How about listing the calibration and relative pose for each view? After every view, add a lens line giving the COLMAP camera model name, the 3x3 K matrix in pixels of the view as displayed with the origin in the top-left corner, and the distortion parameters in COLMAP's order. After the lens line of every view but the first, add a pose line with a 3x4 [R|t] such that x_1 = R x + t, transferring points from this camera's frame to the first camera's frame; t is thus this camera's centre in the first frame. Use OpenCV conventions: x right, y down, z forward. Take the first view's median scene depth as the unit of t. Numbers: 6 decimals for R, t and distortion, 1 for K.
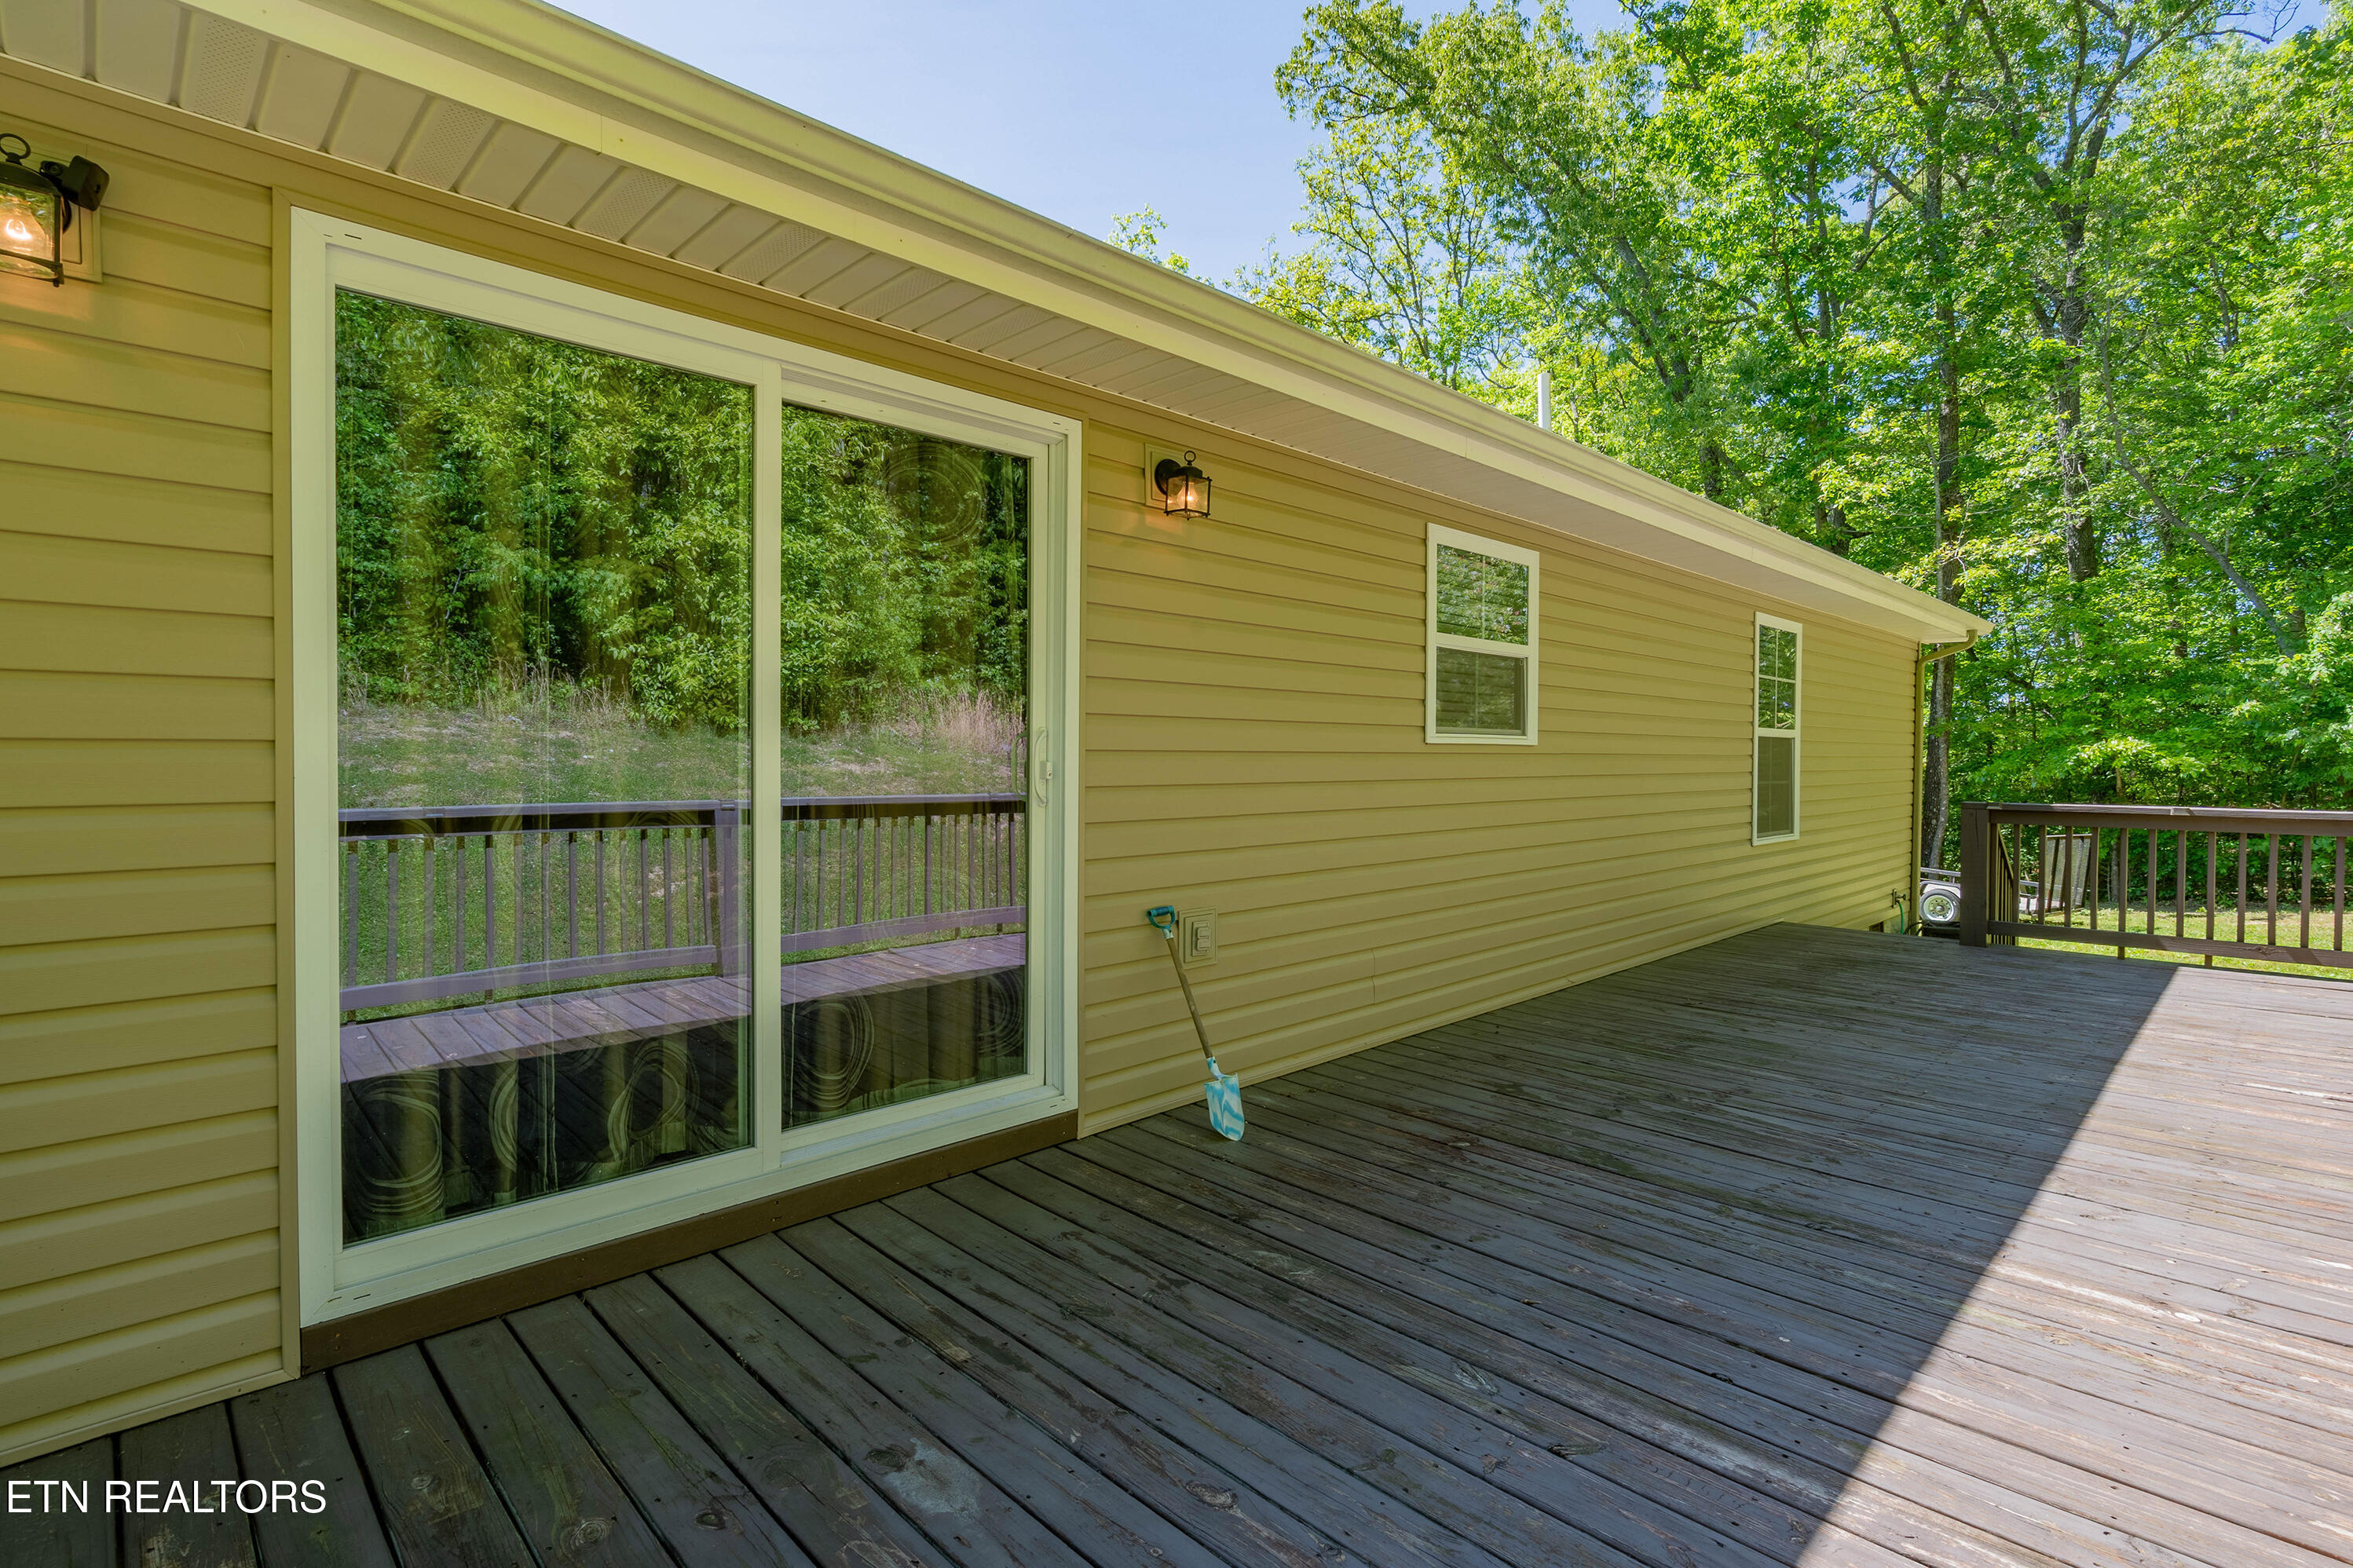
lens RADIAL K [[1092.1, 0, 1190.5], [0, 1092.1, 776.5], [0, 0, 1]] dist [0.000453, 0.002147]
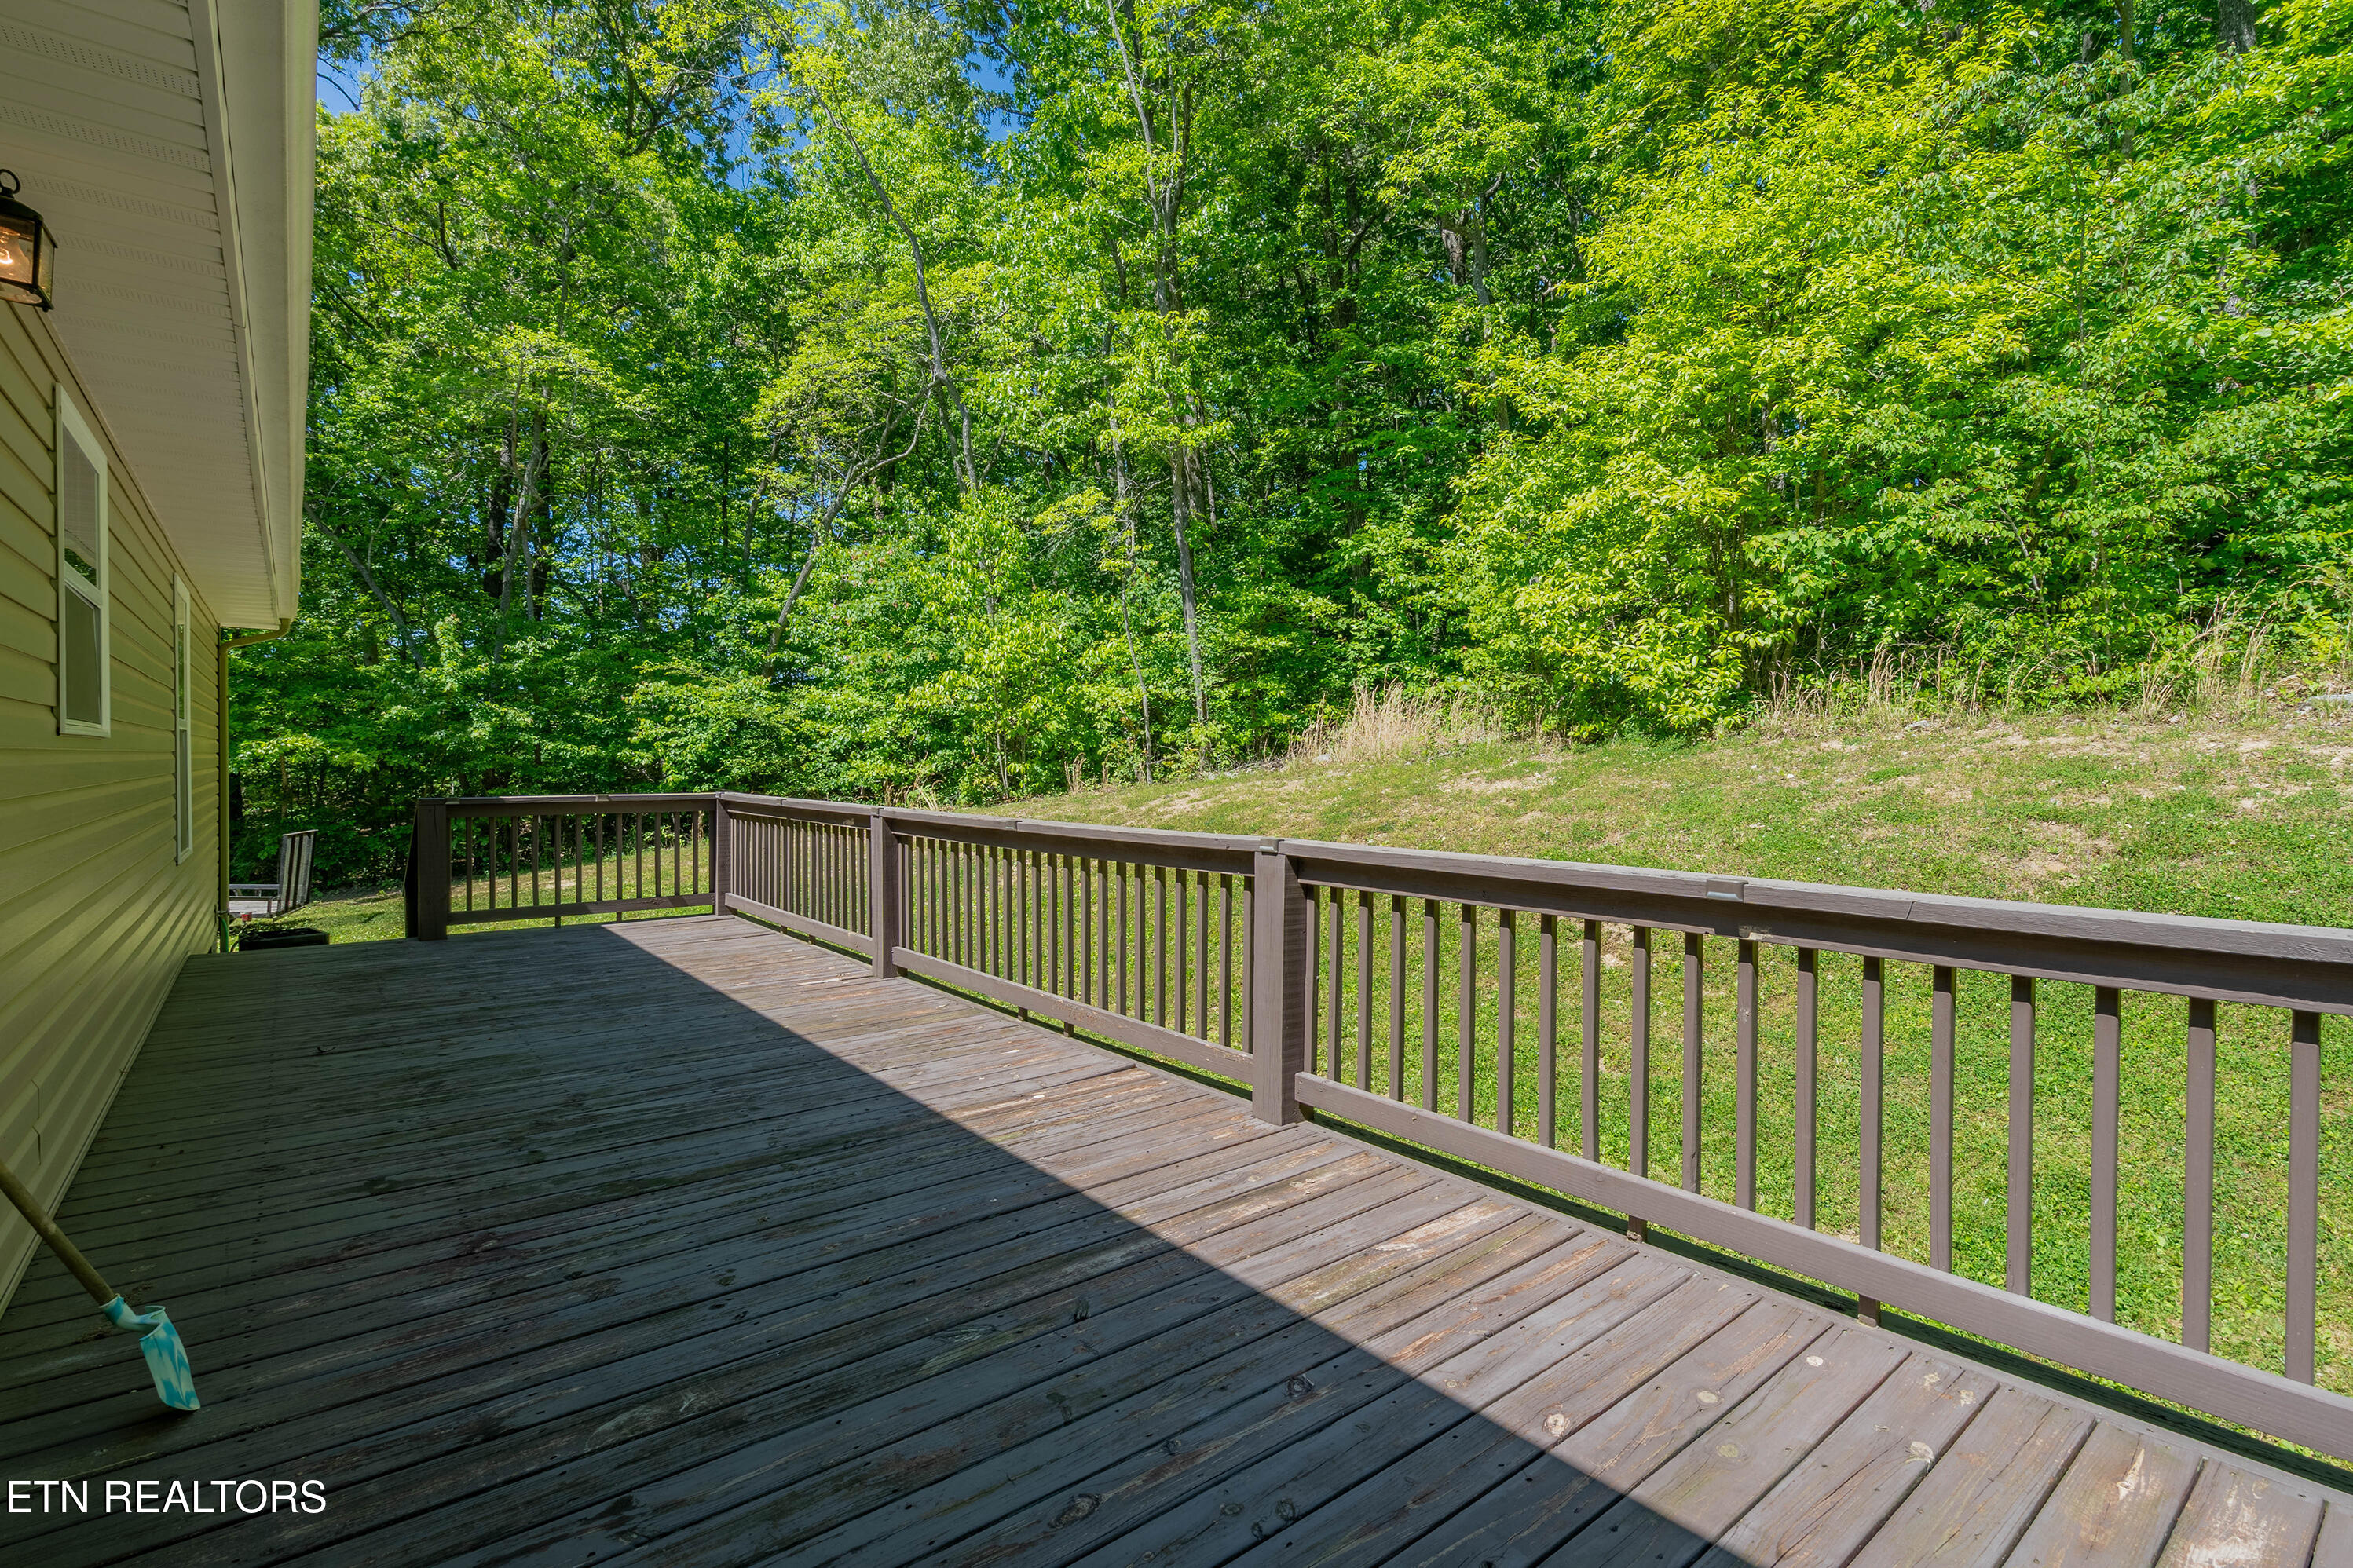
lens RADIAL K [[1092.1, 0, 1187.9], [0, 1092.1, 780.5], [0, 0, 1]] dist [0.000453, 0.002147]
pose [[0.119129, -0.023200, 0.992608, -0.490125], [0.015700, 0.999646, 0.021480, -0.010867], [-0.992755, 0.013025, 0.119451, 0.407038]]
